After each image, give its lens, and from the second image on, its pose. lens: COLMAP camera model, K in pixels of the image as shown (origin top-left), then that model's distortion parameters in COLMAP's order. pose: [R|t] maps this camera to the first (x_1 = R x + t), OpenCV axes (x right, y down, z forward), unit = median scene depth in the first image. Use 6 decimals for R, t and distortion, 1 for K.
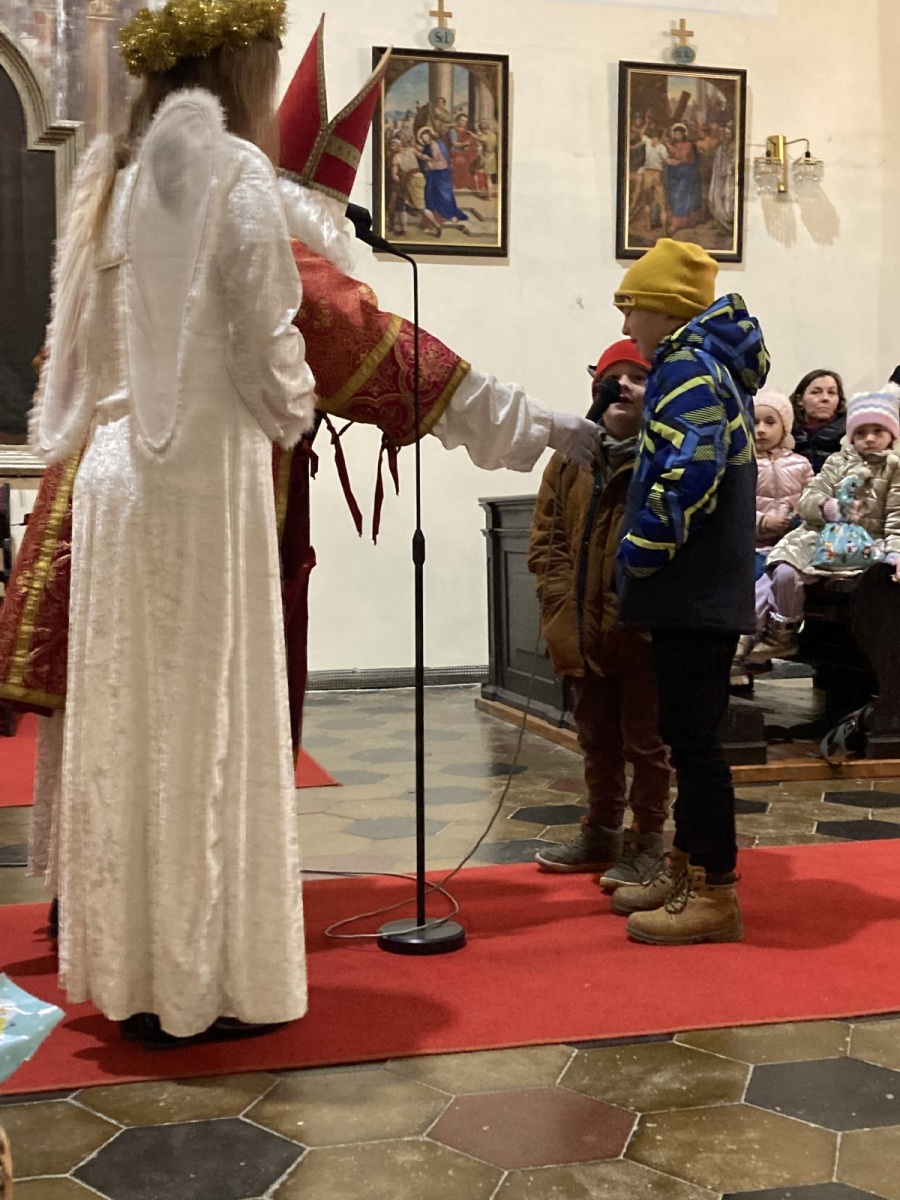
lens RADIAL K [[1571.5, 0, 444.0], [0, 1571.5, 596.8], [0, 0, 1]] dist [0.019507, 0.000000]
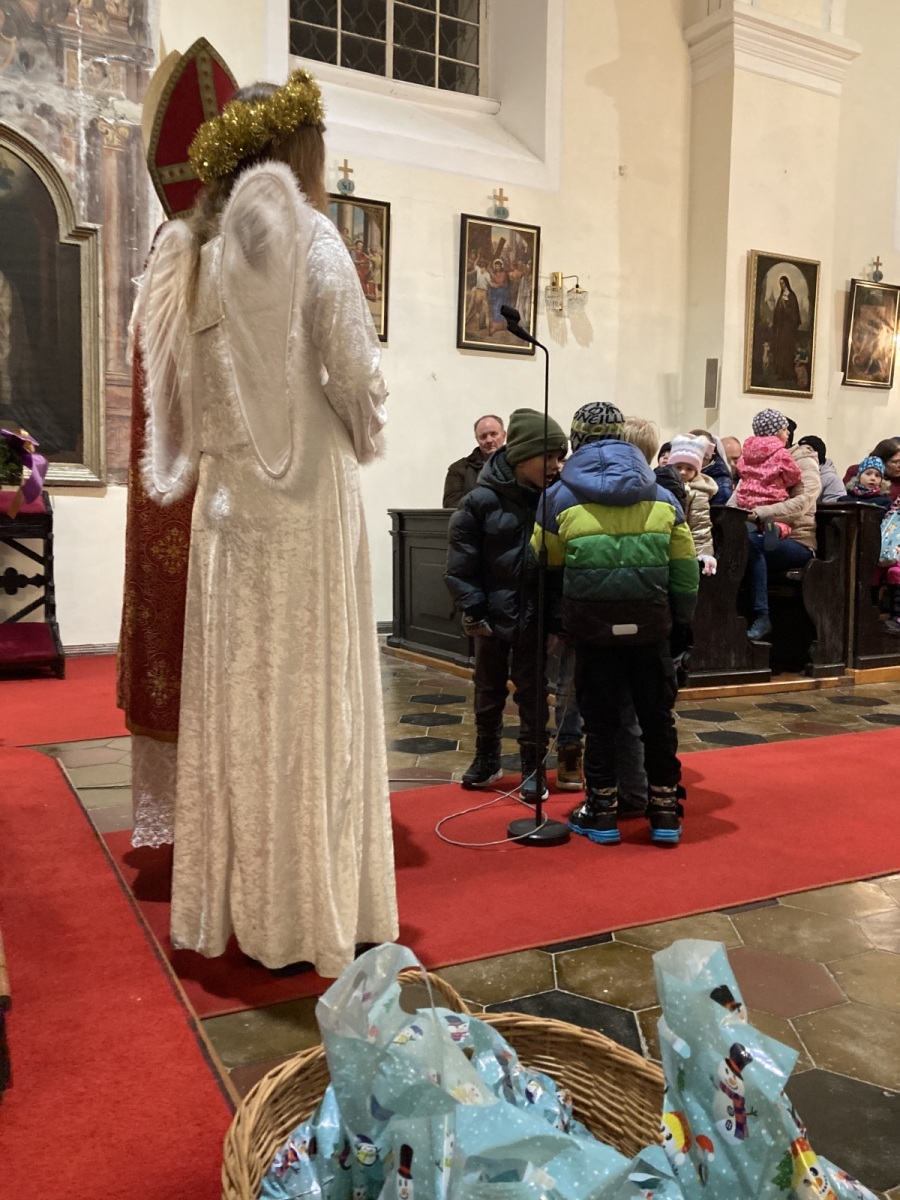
lens RADIAL K [[1023.9, 0, 453.3], [0, 1023.9, 606.7], [0, 0, 1]] dist [0.009173, -0.005149]
pose [[0.973623, -0.000276, 0.228164, -0.120036], [-0.008758, 0.999217, 0.038578, -0.008476], [-0.227997, -0.039559, 0.972858, 0.052758]]
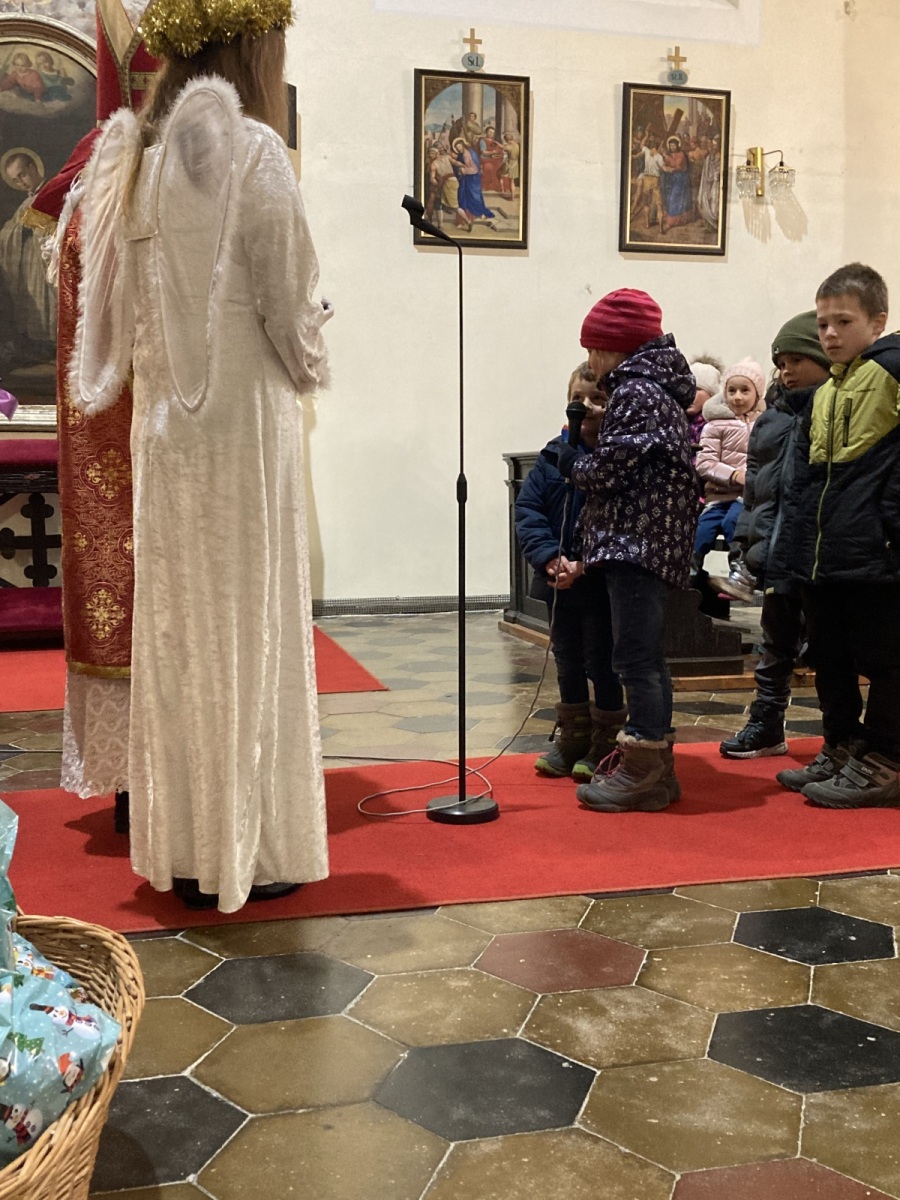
lens RADIAL K [[1311.0, 0, 466.2], [0, 1311.0, 604.3], [0, 0, 1]] dist [0.009141, 0.000000]
pose [[0.999987, 0.005100, 0.000620, -0.005180], [-0.005124, 0.998841, 0.047856, 0.003810], [-0.000375, -0.047859, 0.998854, 0.000066]]
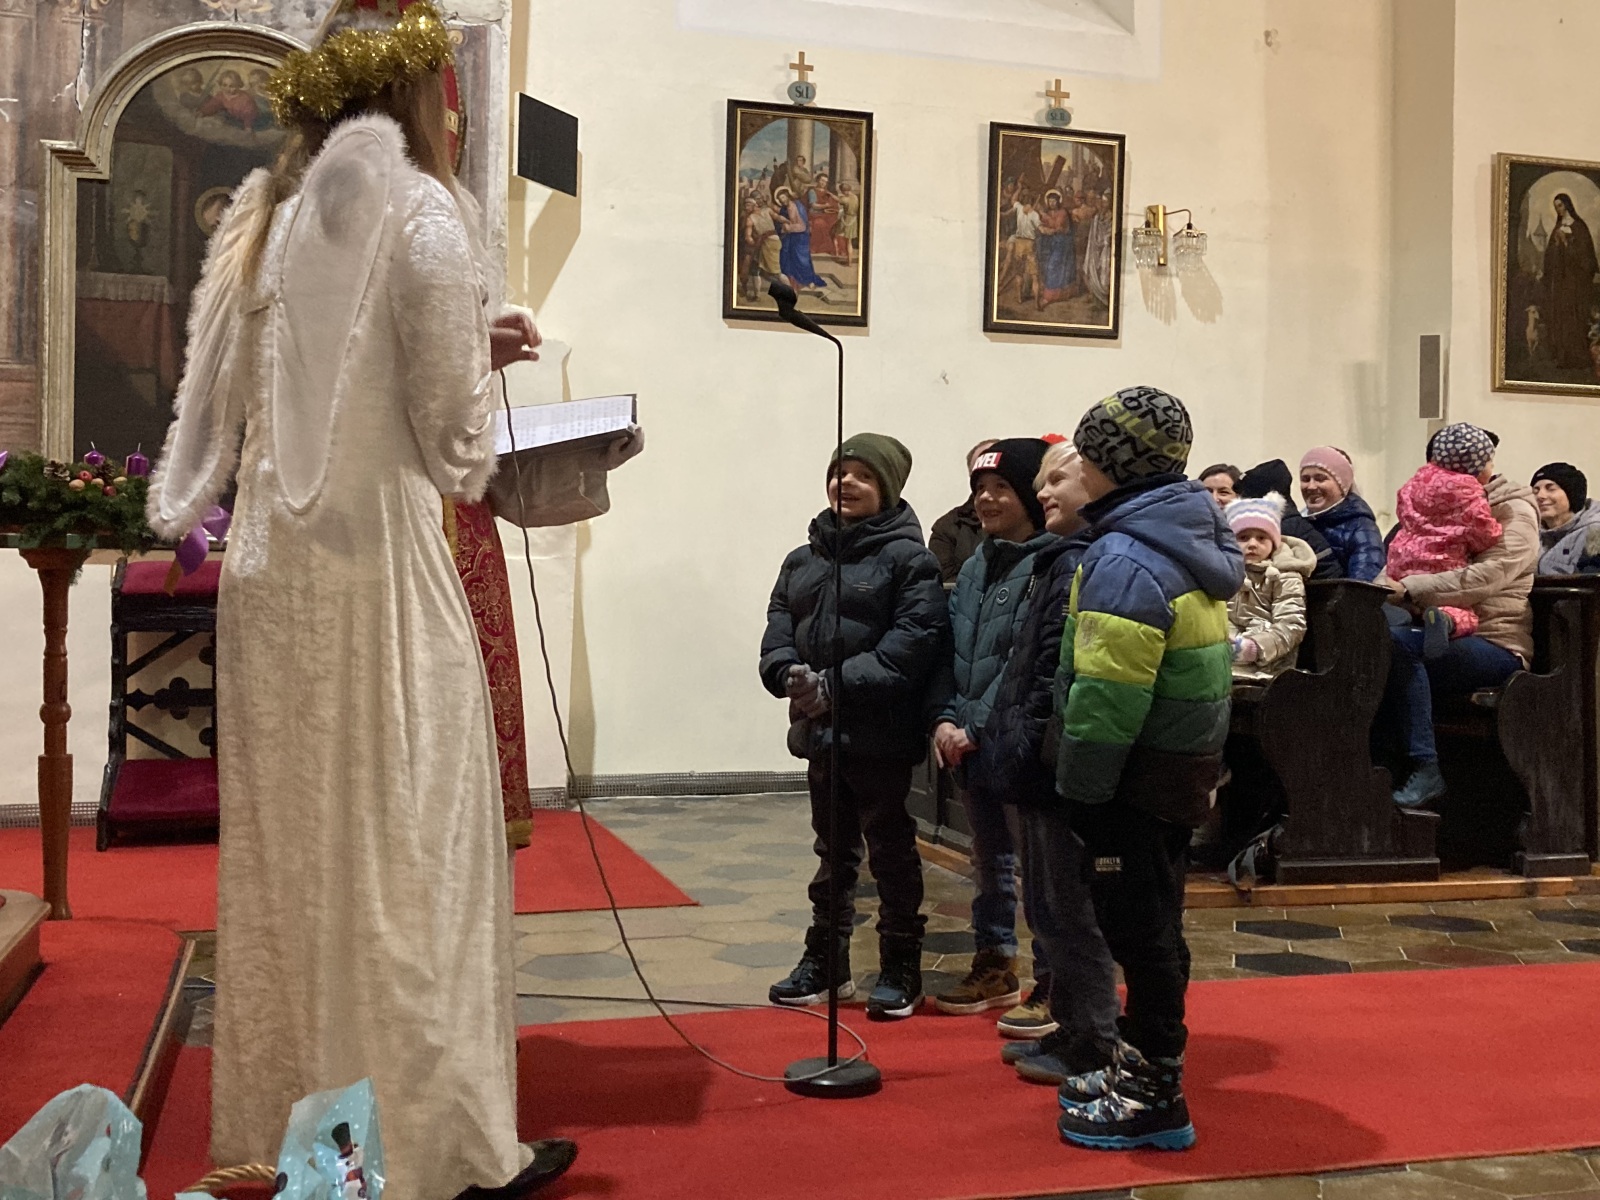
lens RADIAL K [[1748.1, 0, 800.5], [0, 1748.1, 581.3], [0, 0, 1]] dist [0.009141, 0.000000]
pose [[0.999284, 0.021321, 0.031252, -0.028357], [-0.019316, 0.997820, -0.063105, -0.002271], [-0.032529, 0.062456, 0.997517, -0.010134]]
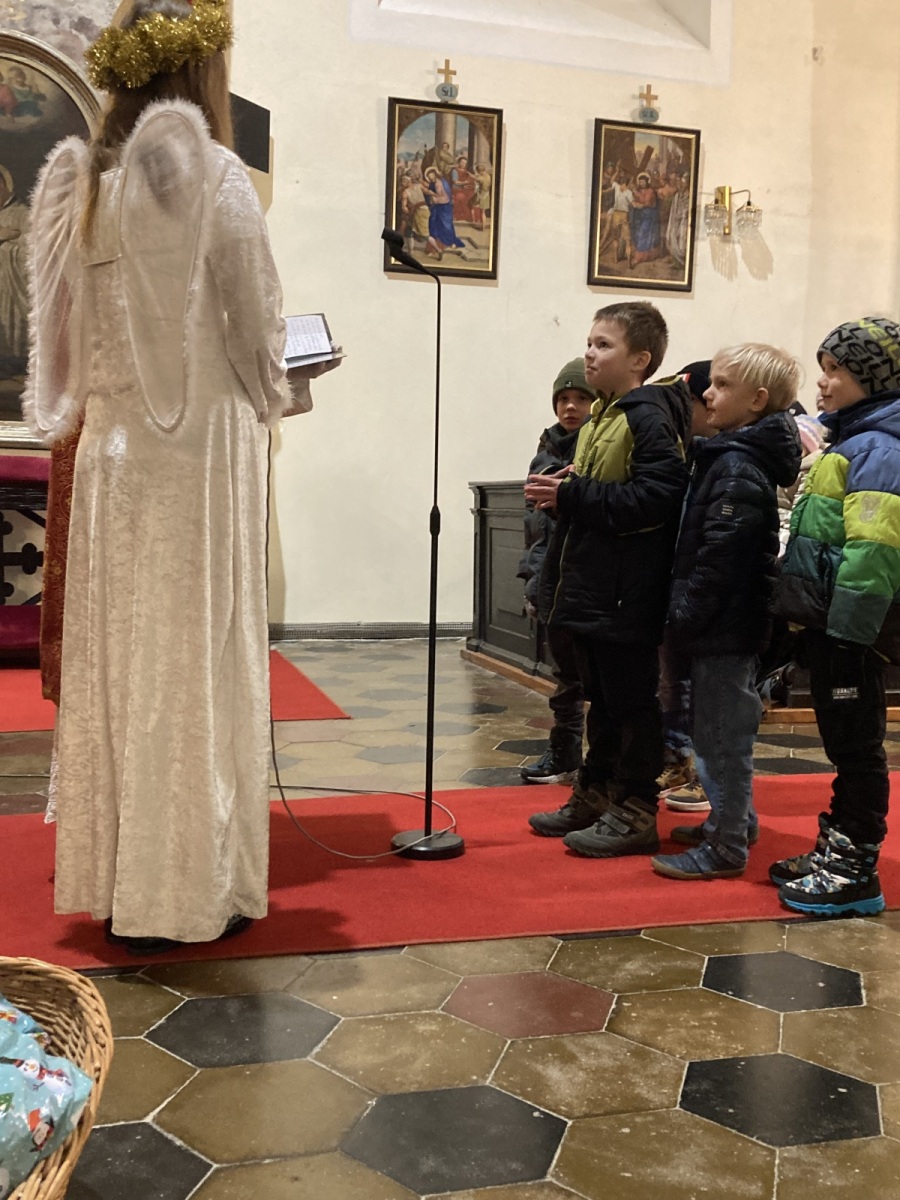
lens RADIAL K [[1311.0, 0, 468.7], [0, 1311.0, 602.1], [0, 0, 1]] dist [0.009141, 0.000000]
pose [[0.998956, 0.028525, 0.035675, -0.009637], [-0.029504, 0.999193, 0.027244, 0.001111], [-0.034869, -0.028268, 0.998992, 0.002568]]
